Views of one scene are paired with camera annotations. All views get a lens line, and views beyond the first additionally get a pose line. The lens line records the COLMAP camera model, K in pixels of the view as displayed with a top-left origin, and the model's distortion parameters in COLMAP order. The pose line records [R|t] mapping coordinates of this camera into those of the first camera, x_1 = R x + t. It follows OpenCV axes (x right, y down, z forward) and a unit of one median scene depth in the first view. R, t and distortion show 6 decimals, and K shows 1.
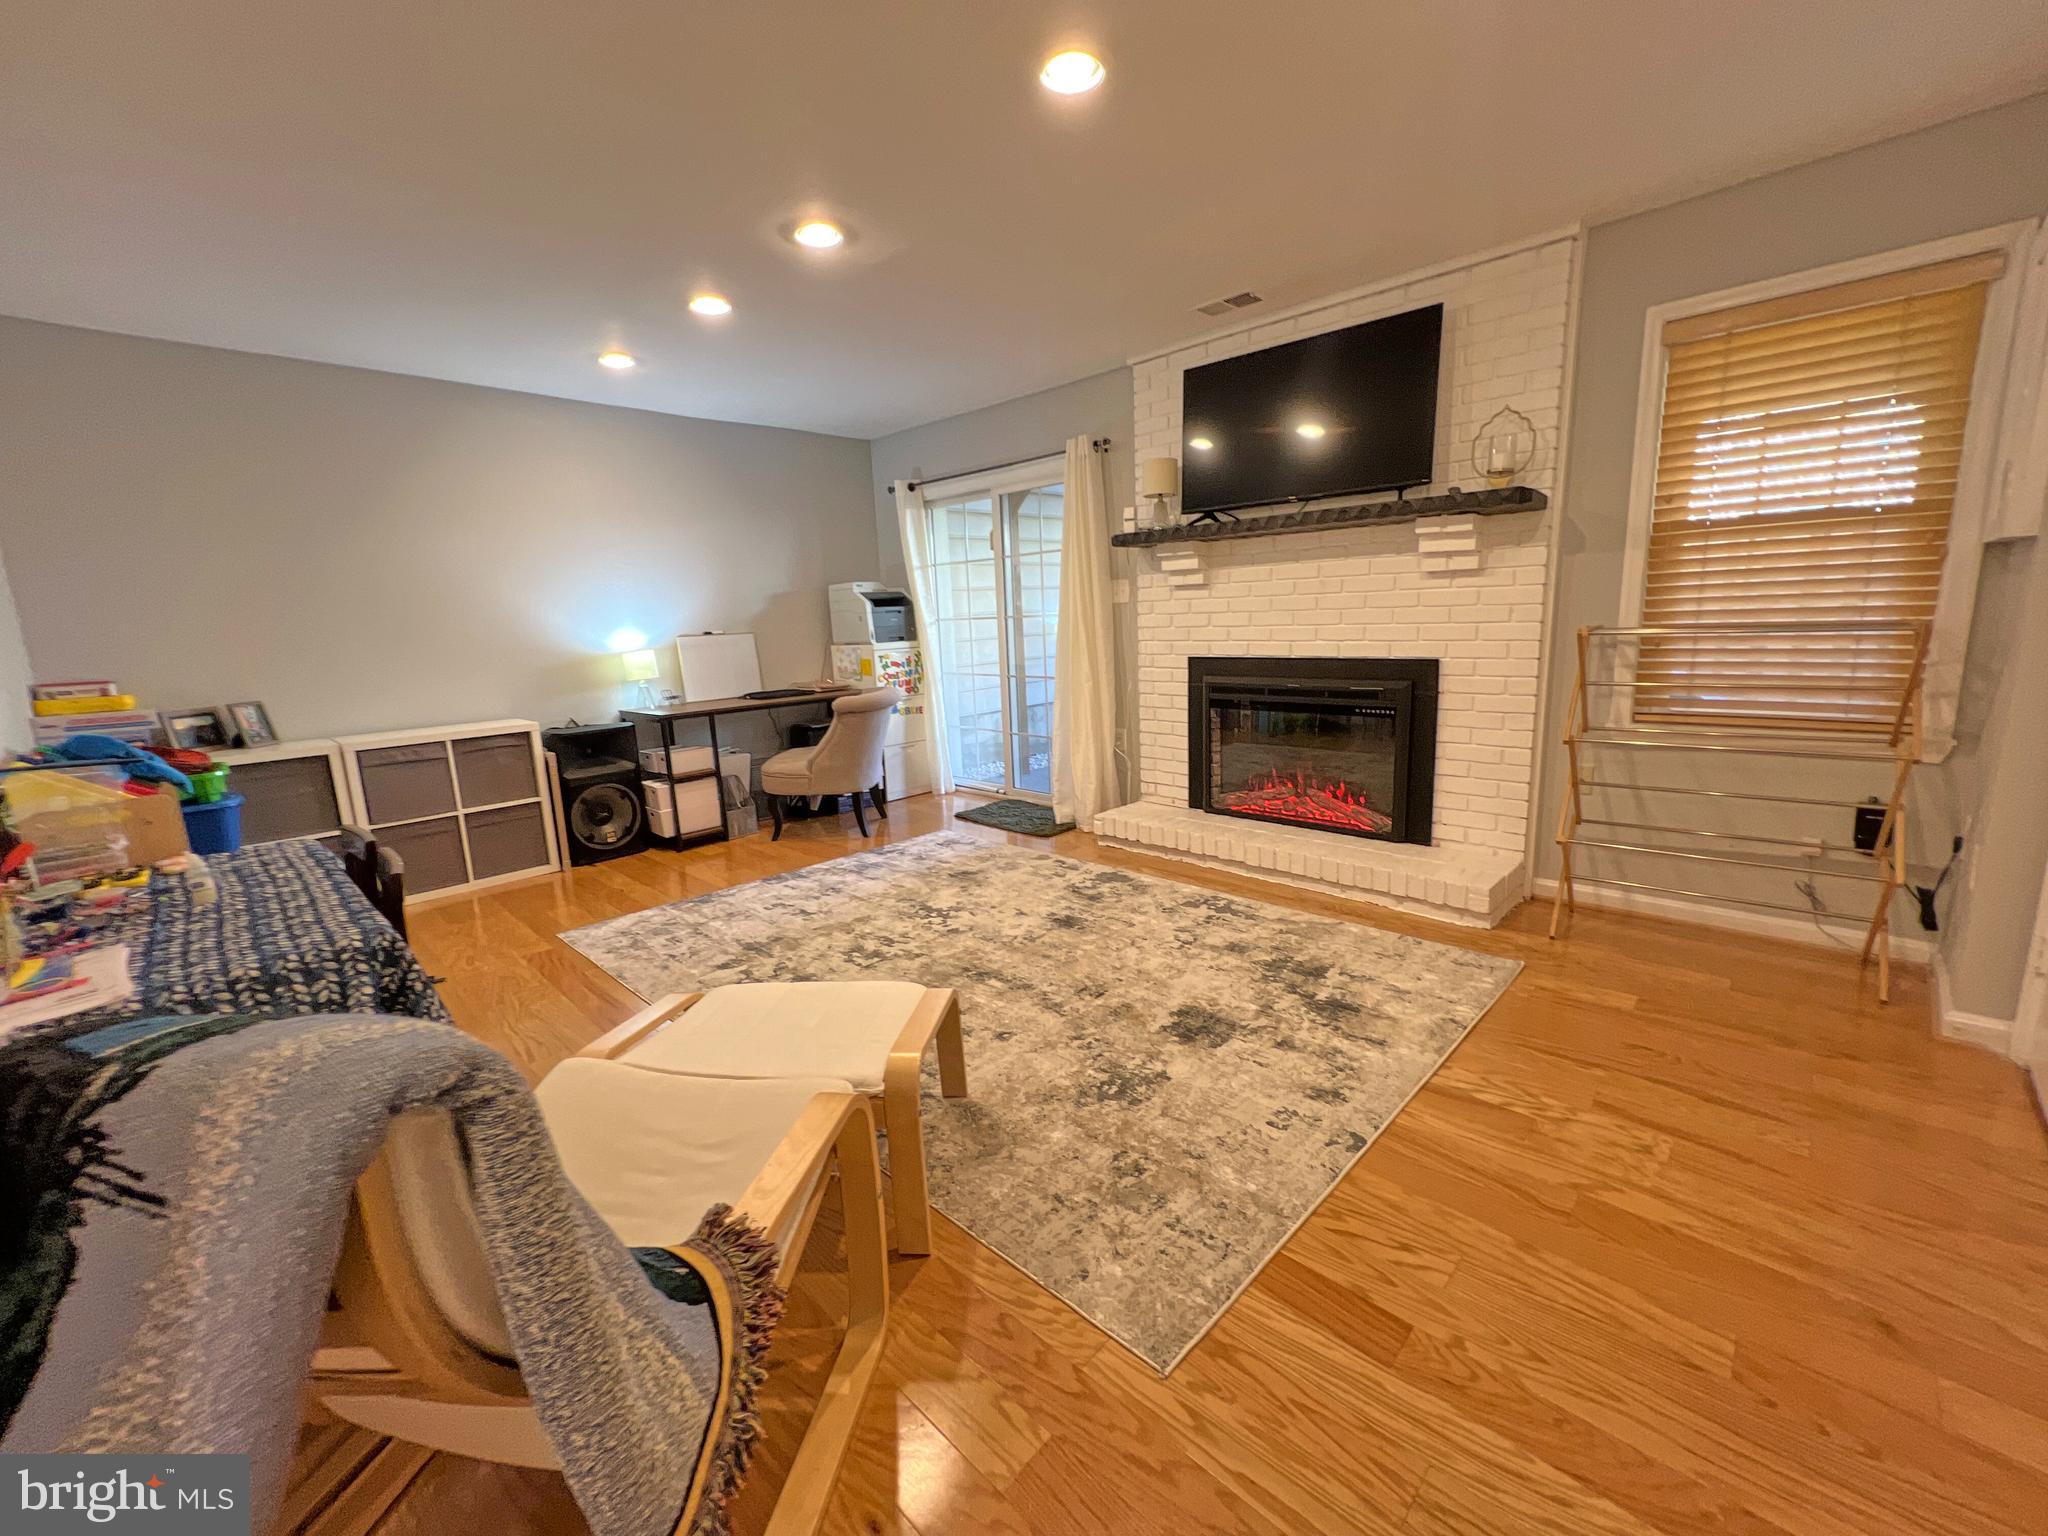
lens RADIAL K [[821.8, 0, 1025.9], [0, 821.8, 767.0], [0, 0, 1]] dist [-0.002046, 0.000615]
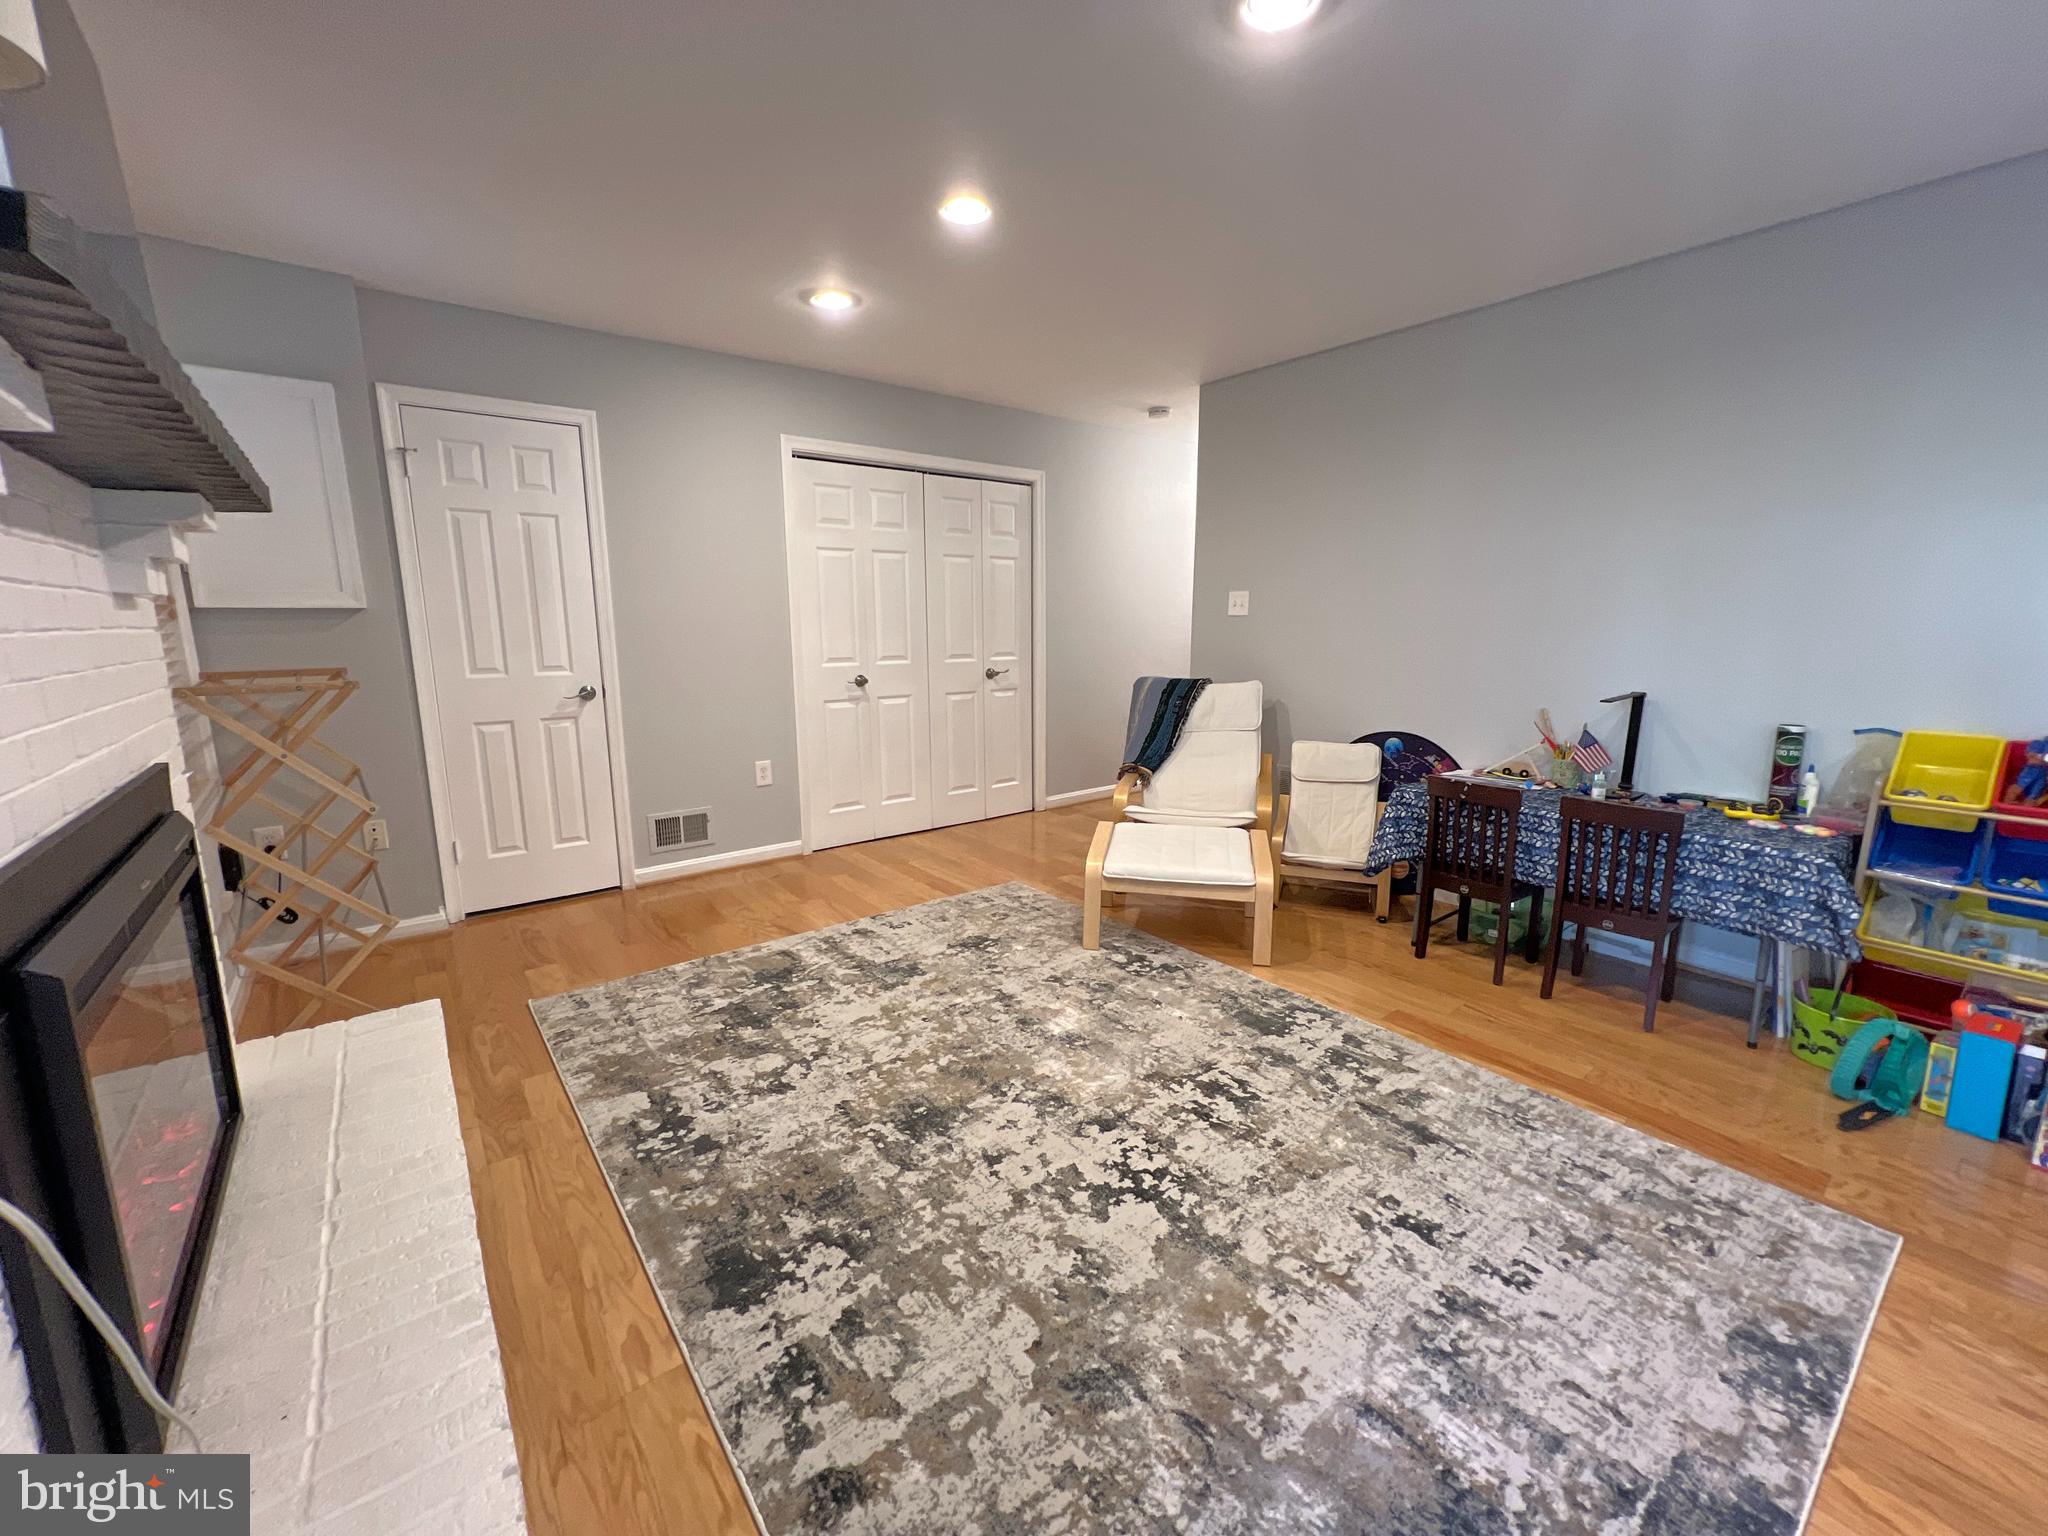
lens RADIAL K [[821.8, 0, 1026.0], [0, 821.8, 769.8], [0, 0, 1]] dist [-0.002046, 0.000615]
pose [[-0.990296, 0.017462, 0.137870, -0.126539], [0.065891, 0.932471, 0.355186, -0.311358], [-0.122357, 0.360824, -0.924573, 1.599040]]
